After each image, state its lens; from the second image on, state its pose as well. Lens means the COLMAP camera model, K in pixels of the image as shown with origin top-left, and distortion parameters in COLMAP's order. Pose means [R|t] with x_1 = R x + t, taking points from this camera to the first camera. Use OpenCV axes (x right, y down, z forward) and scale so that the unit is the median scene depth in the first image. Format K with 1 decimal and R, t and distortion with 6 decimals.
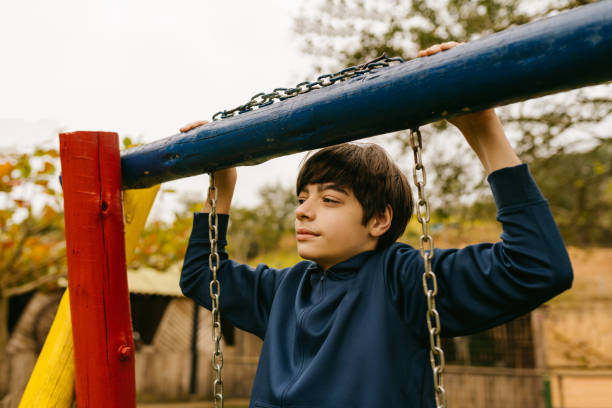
lens RADIAL K [[594.8, 0, 305.4], [0, 594.8, 201.8], [0, 0, 1]] dist [0.001724, 0.000000]
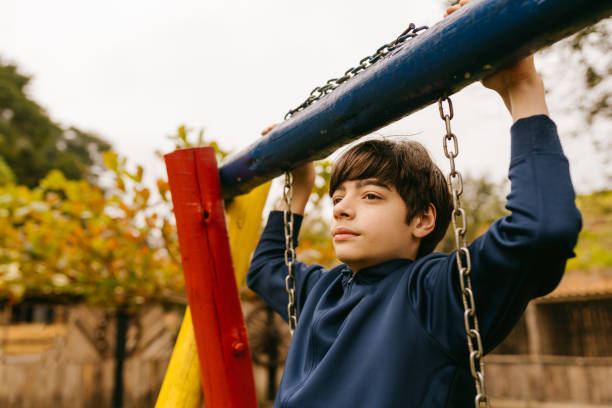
lens RADIAL K [[594.8, 0, 304.7], [0, 594.8, 209.5], [0, 0, 1]] dist [0.001724, 0.000000]
pose [[0.943917, -0.107968, -0.312032, 0.179701], [0.112491, 0.993646, -0.003523, 0.022568], [0.310430, -0.031776, 0.950065, 0.026280]]
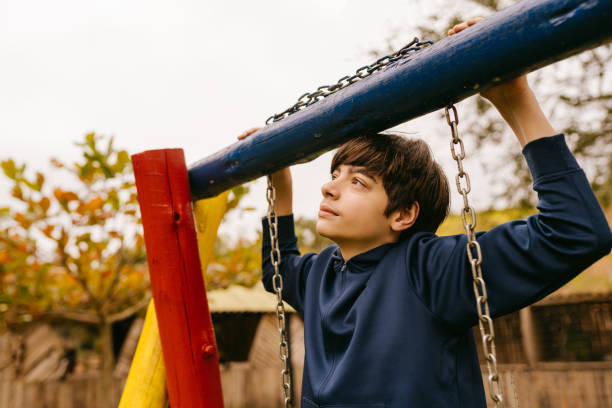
lens RADIAL K [[594.8, 0, 303.7], [0, 594.8, 202.0], [0, 0, 1]] dist [0.001724, 0.000000]
pose [[0.985500, -0.101212, -0.136181, 0.040820], [0.098791, 0.994808, -0.024440, 0.031494], [0.137948, 0.010632, 0.990382, -0.039918]]
